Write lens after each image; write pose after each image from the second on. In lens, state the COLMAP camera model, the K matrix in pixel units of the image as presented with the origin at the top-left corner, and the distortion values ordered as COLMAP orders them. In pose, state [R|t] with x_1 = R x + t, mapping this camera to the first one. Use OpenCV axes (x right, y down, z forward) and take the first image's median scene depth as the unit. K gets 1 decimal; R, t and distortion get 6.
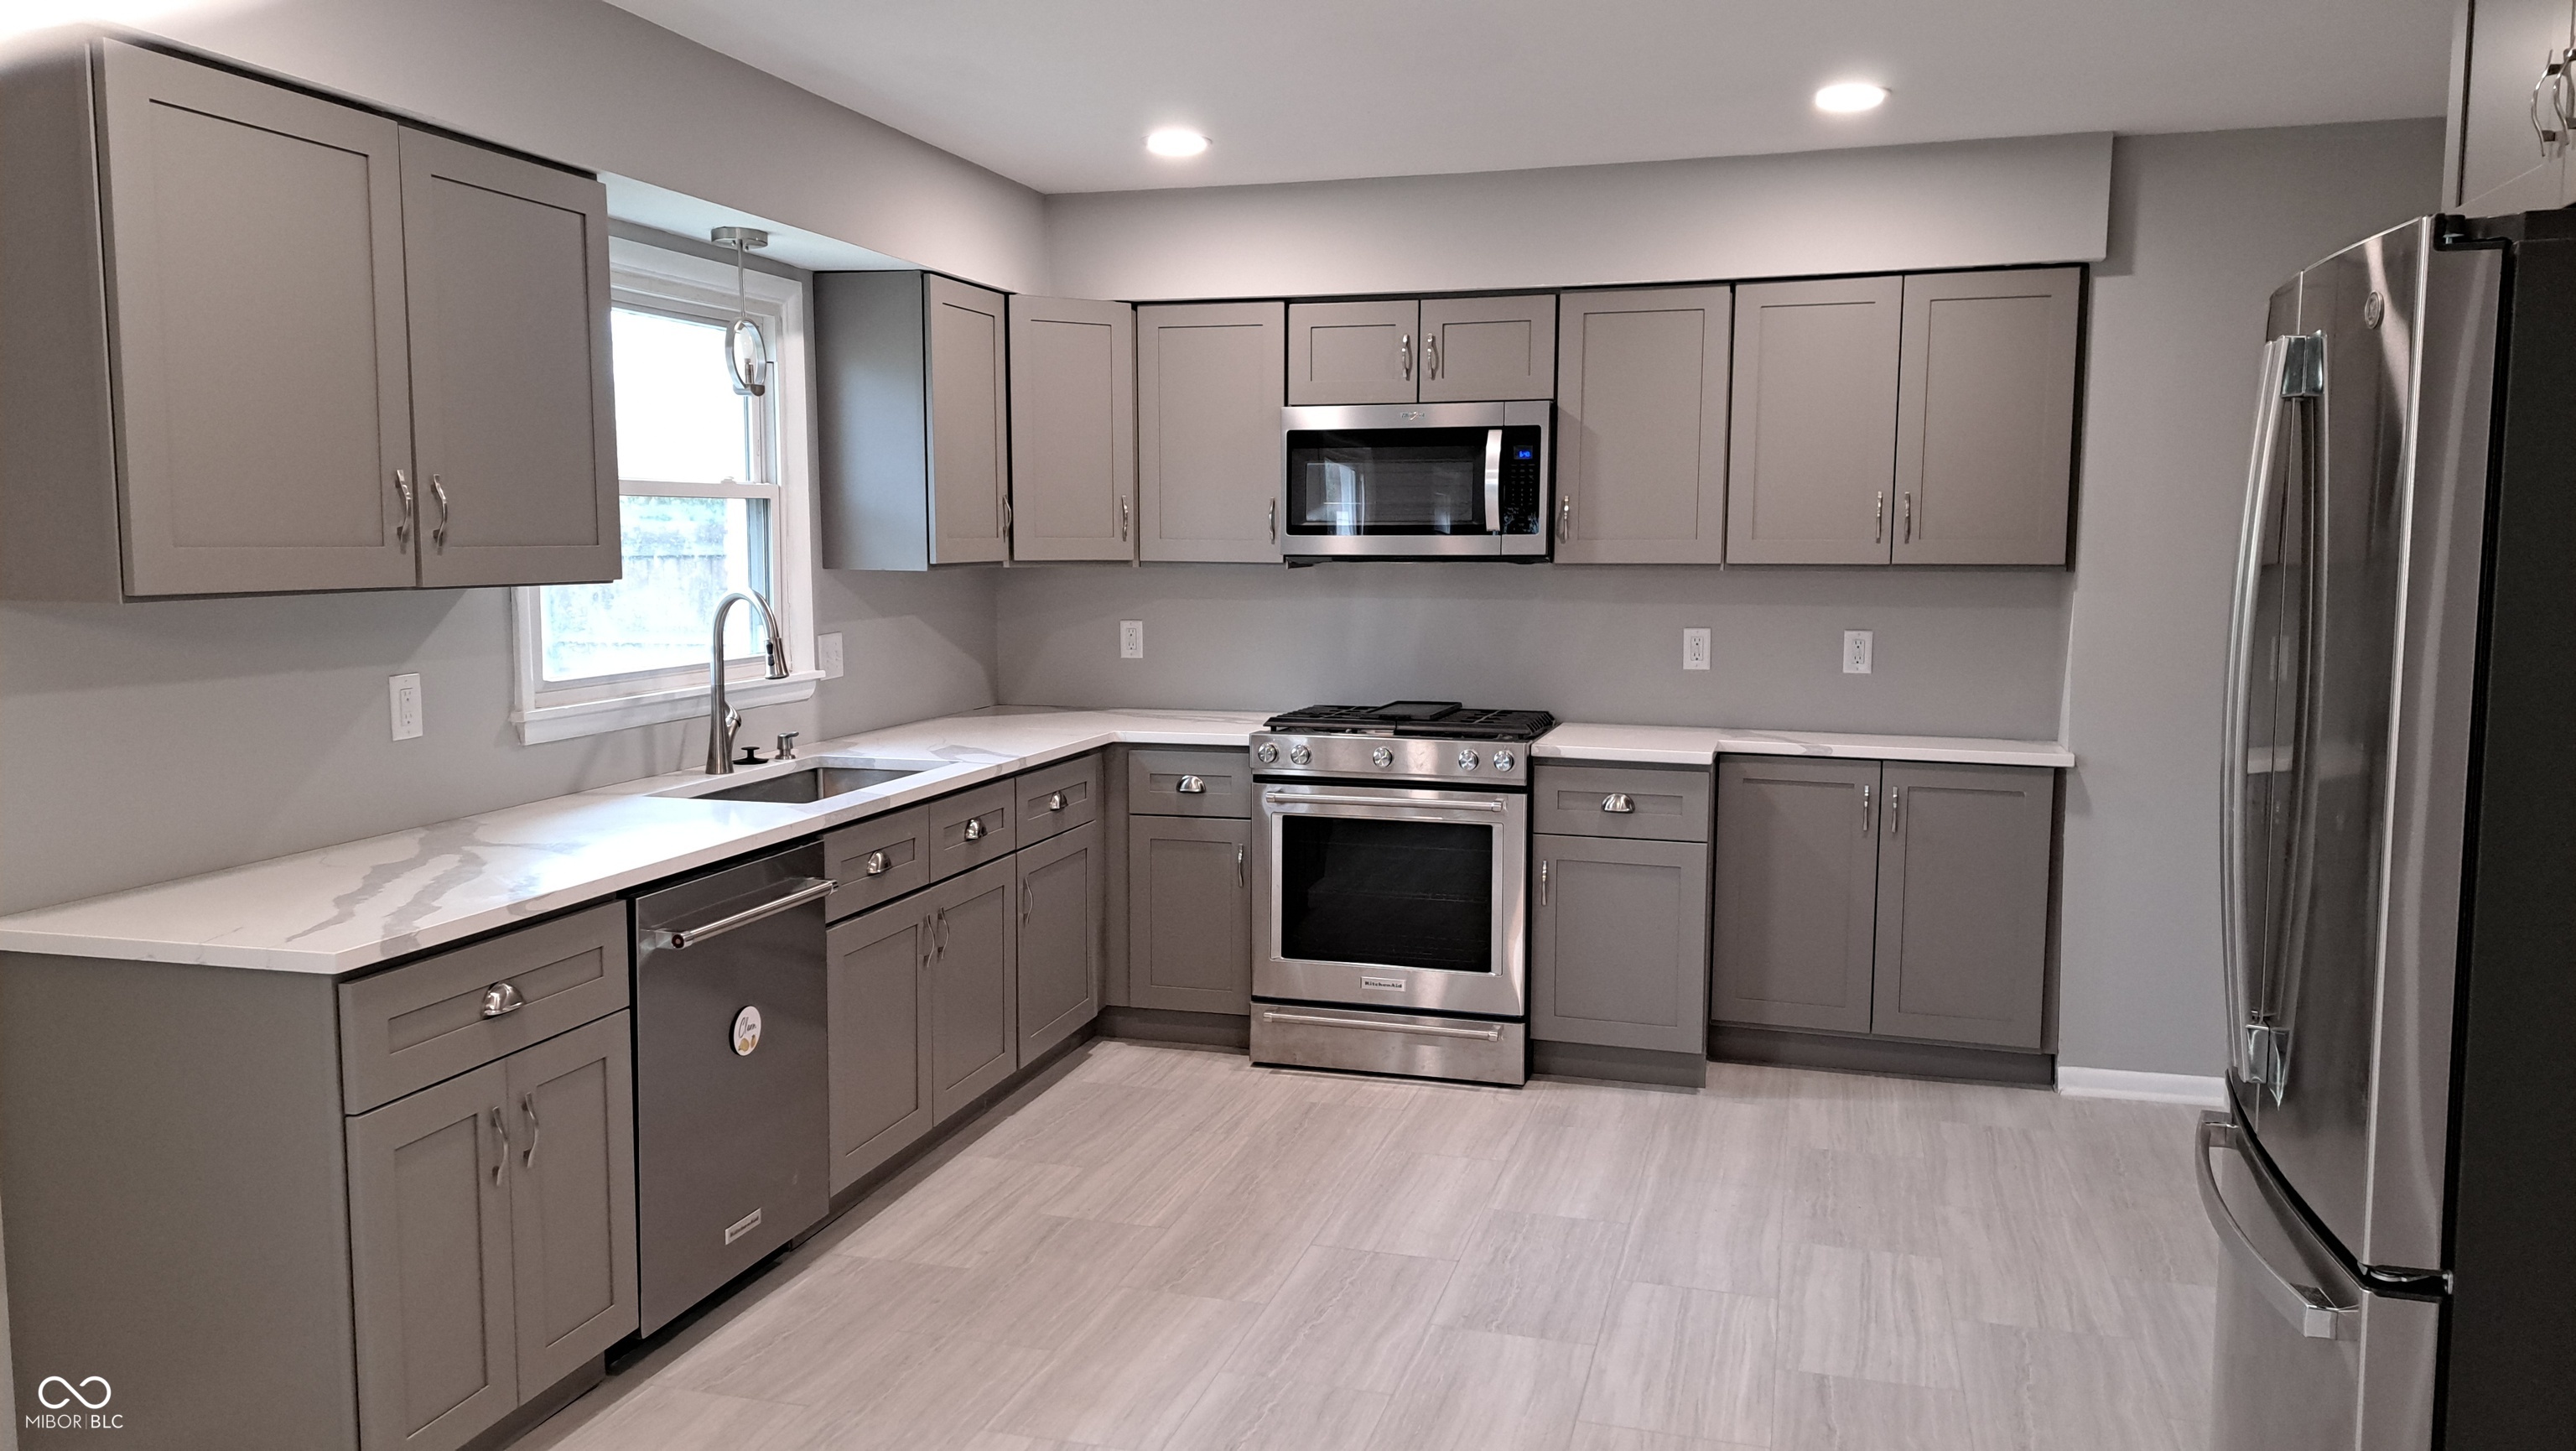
lens RADIAL K [[1834.1, 0, 1289.8], [0, 1834.1, 718.3], [0, 0, 1]] dist [0.137122, -0.233956]
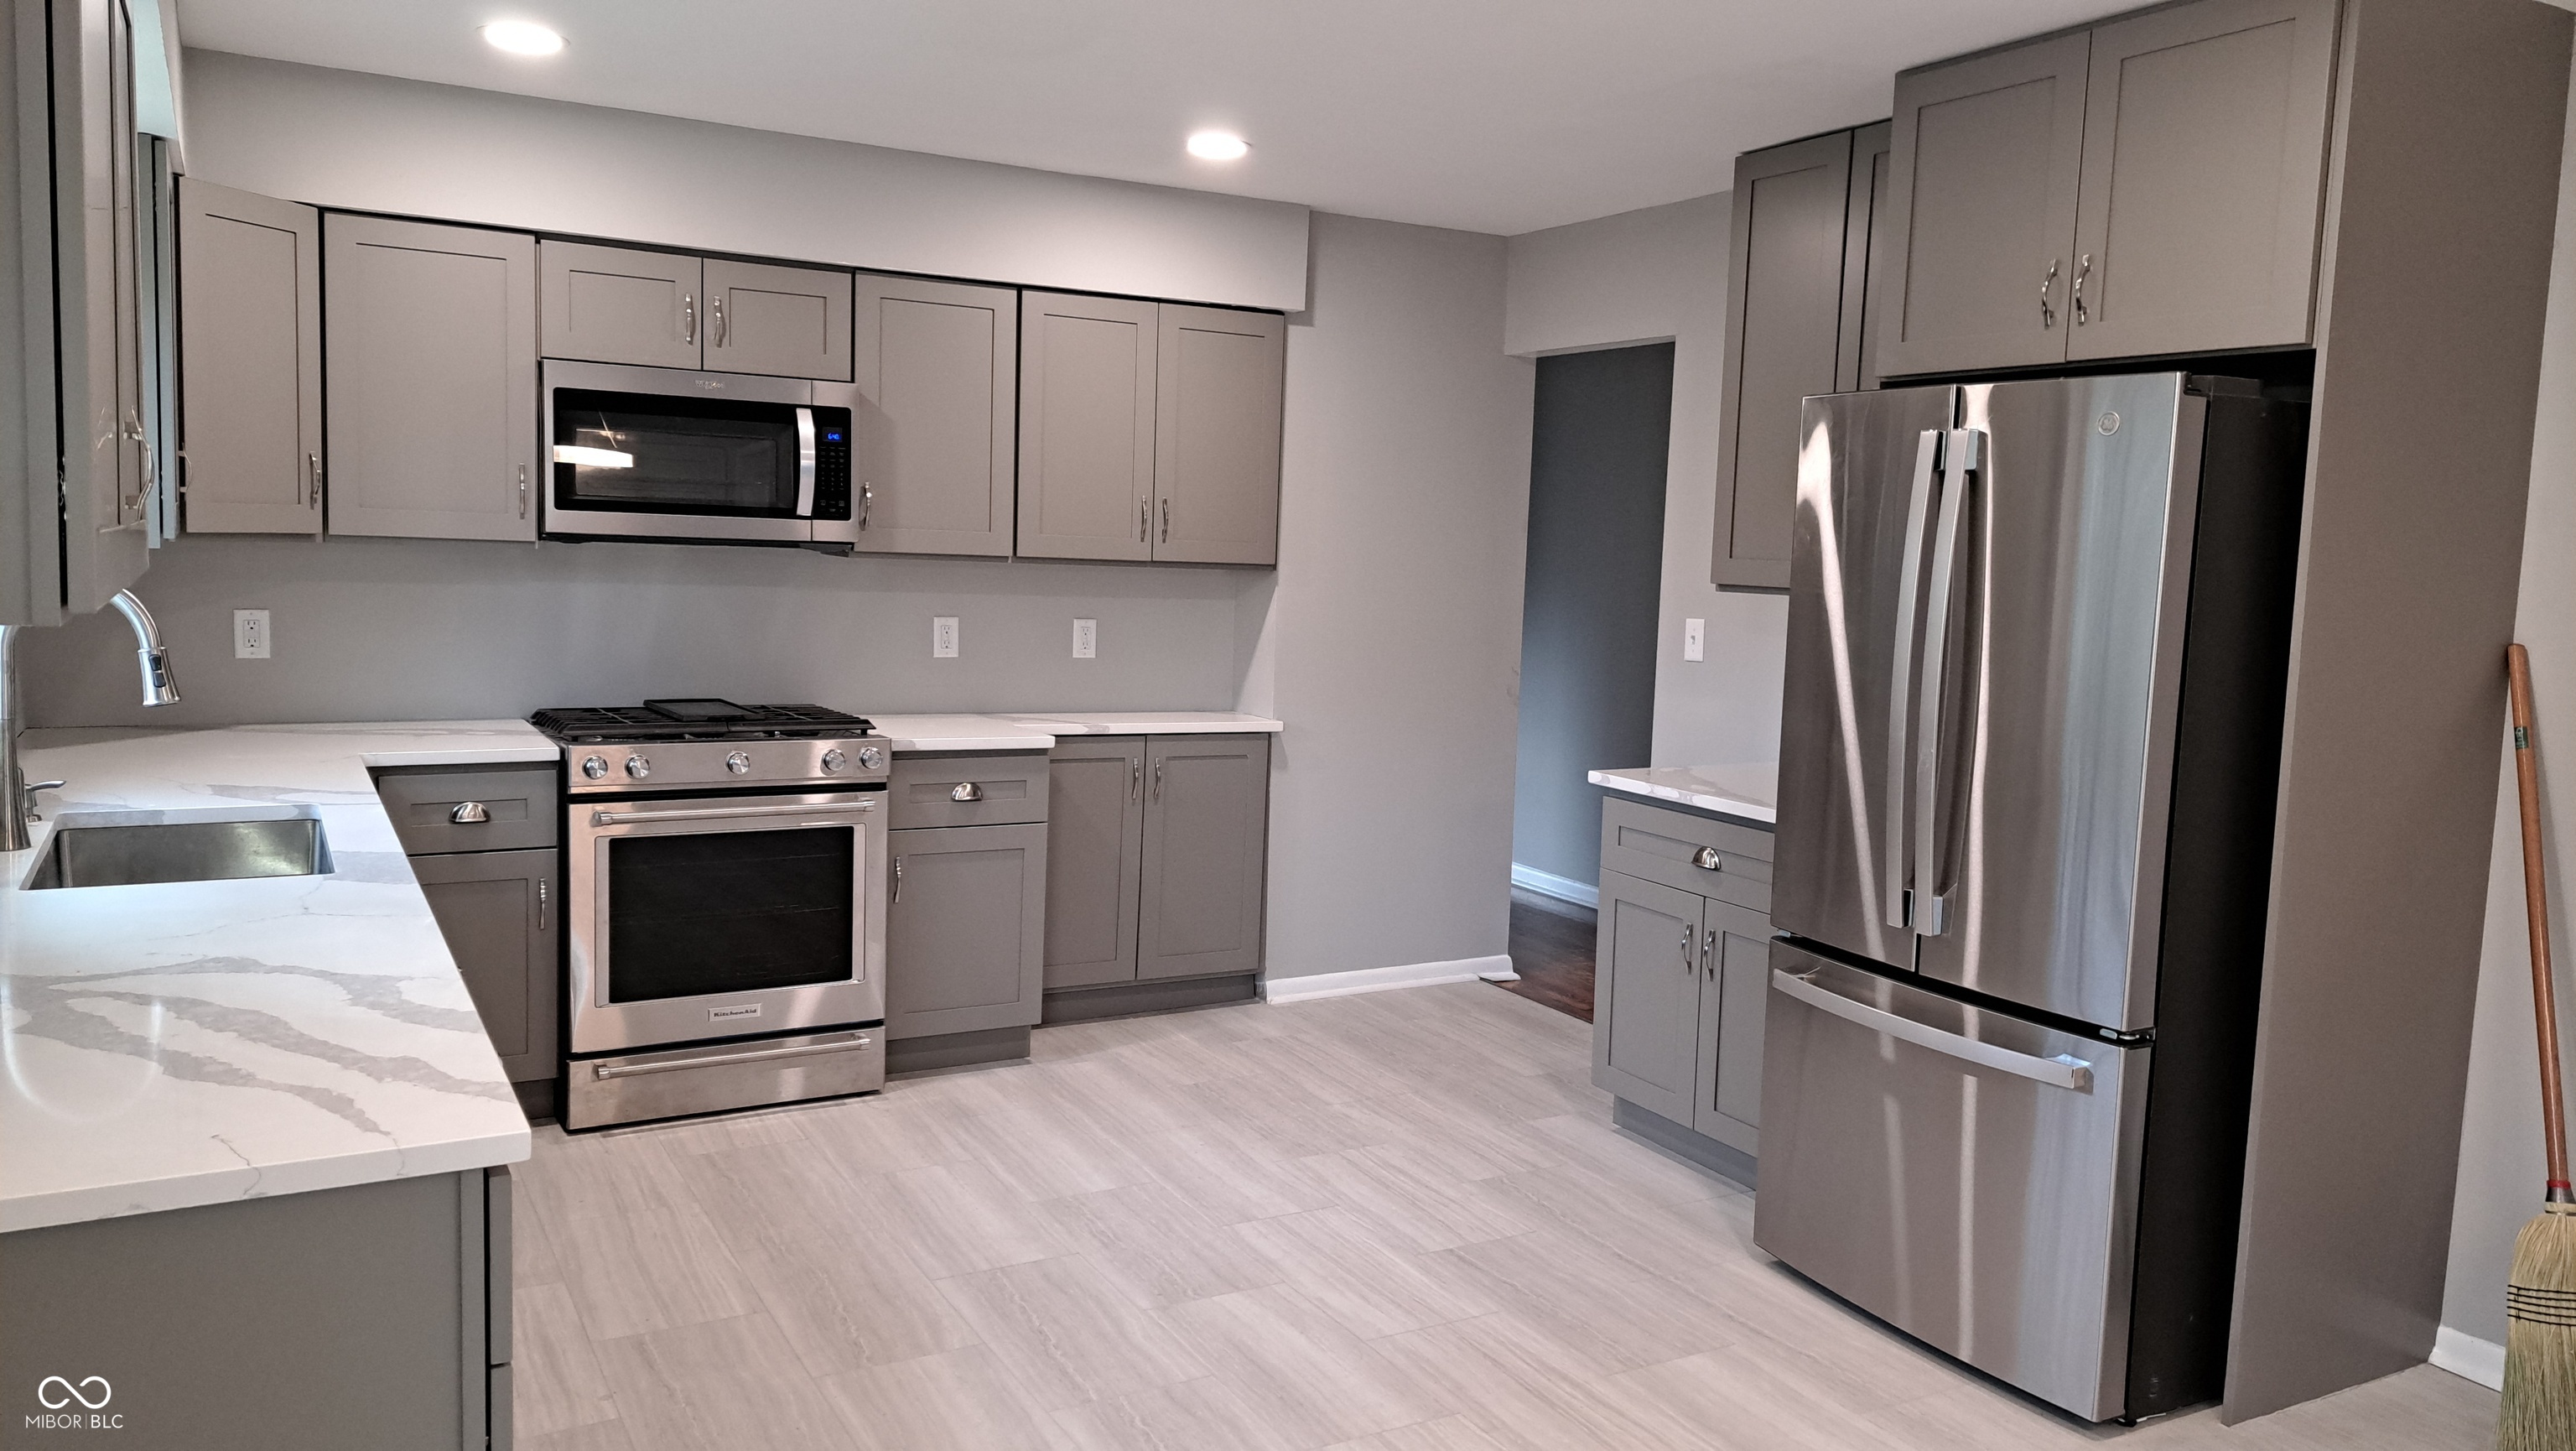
lens RADIAL K [[1834.1, 0, 1289.8], [0, 1834.1, 718.3], [0, 0, 1]] dist [0.137122, -0.233956]
pose [[0.696085, -0.049080, 0.716280, -0.416592], [0.037536, 0.998784, 0.031959, -0.019801], [-0.716977, 0.004640, 0.697081, 0.165697]]
